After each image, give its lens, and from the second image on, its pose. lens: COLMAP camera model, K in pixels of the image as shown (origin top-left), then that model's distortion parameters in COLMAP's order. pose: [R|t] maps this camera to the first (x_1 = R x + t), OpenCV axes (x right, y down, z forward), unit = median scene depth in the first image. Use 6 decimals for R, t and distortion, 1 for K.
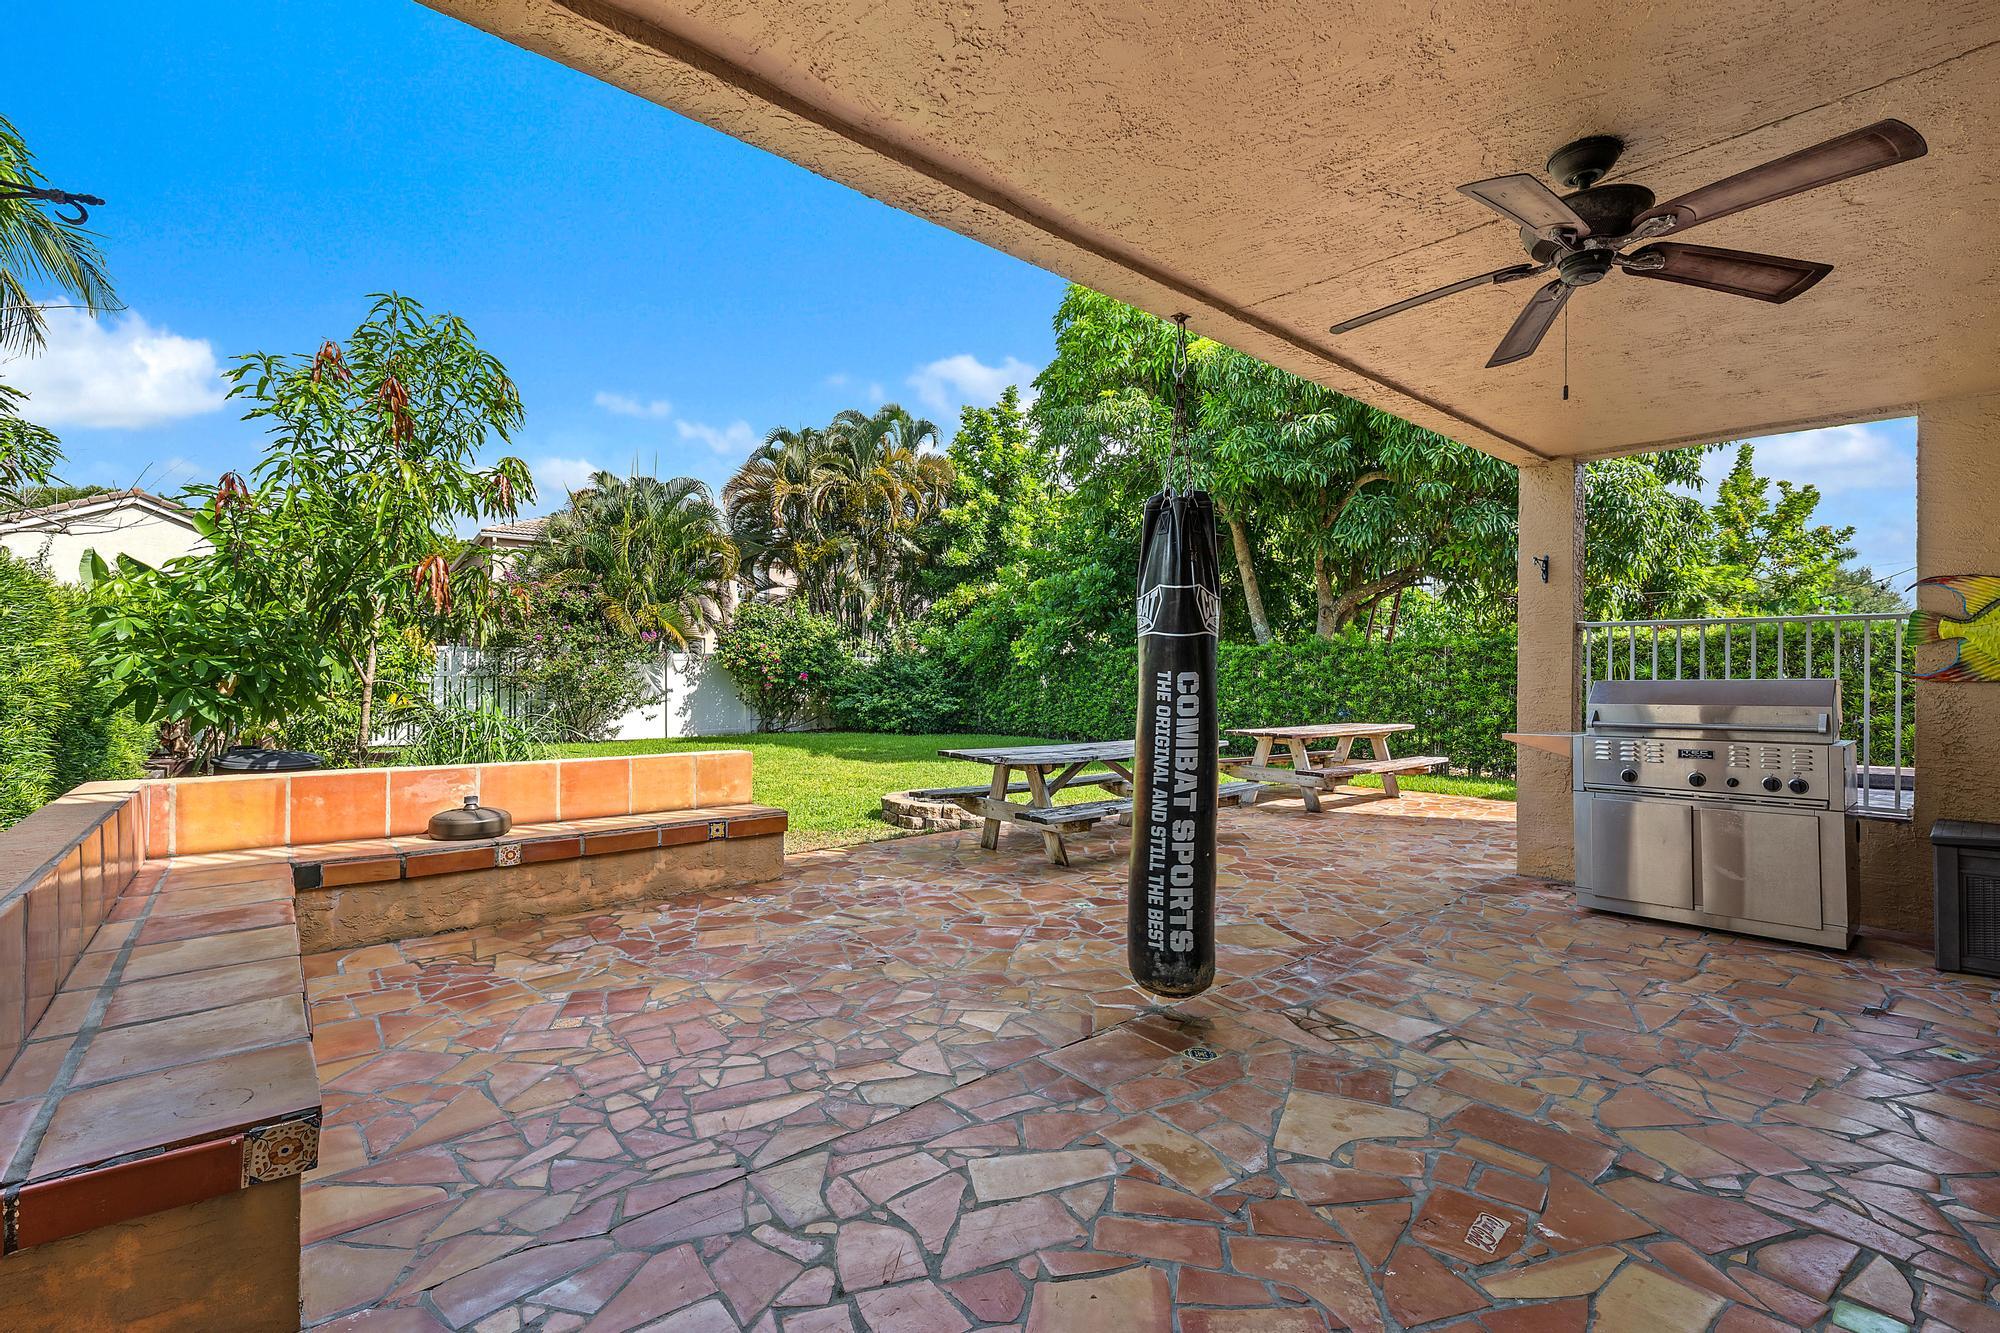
lens RADIAL K [[861.7, 0, 998.9], [0, 861.7, 673.3], [0, 0, 1]] dist [0.000339, 0.000096]
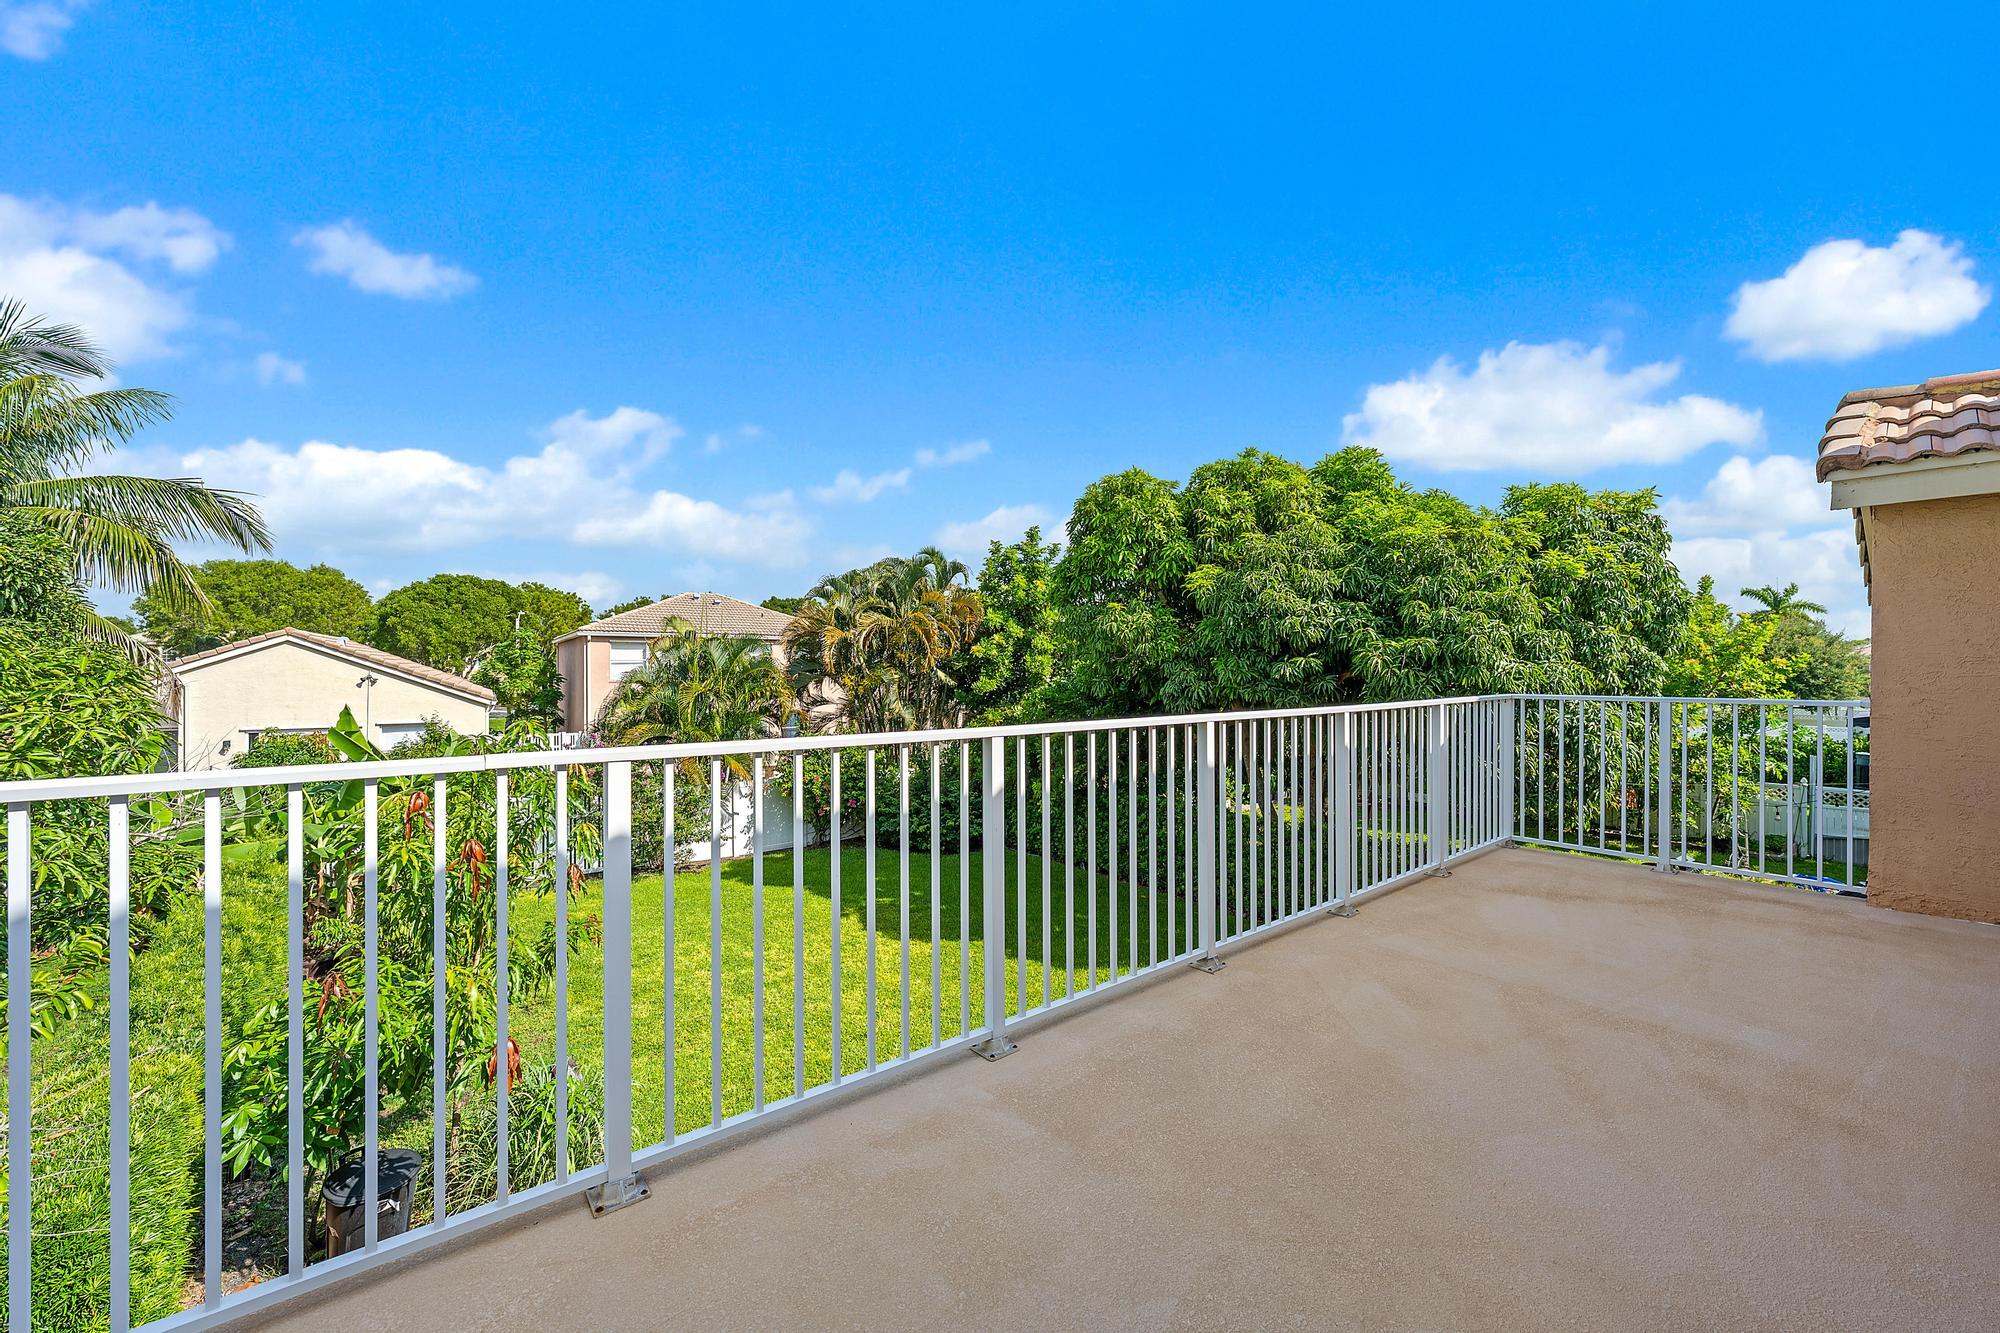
lens RADIAL K [[753.7, 0, 998.1], [0, 753.7, 667.8], [0, 0, 1]] dist [-0.000805, -0.000385]
pose [[0.999018, -0.004286, -0.044089, 0.011387], [0.004402, 0.999987, 0.002521, -0.160402], [0.044078, -0.002713, 0.999024, 0.012258]]
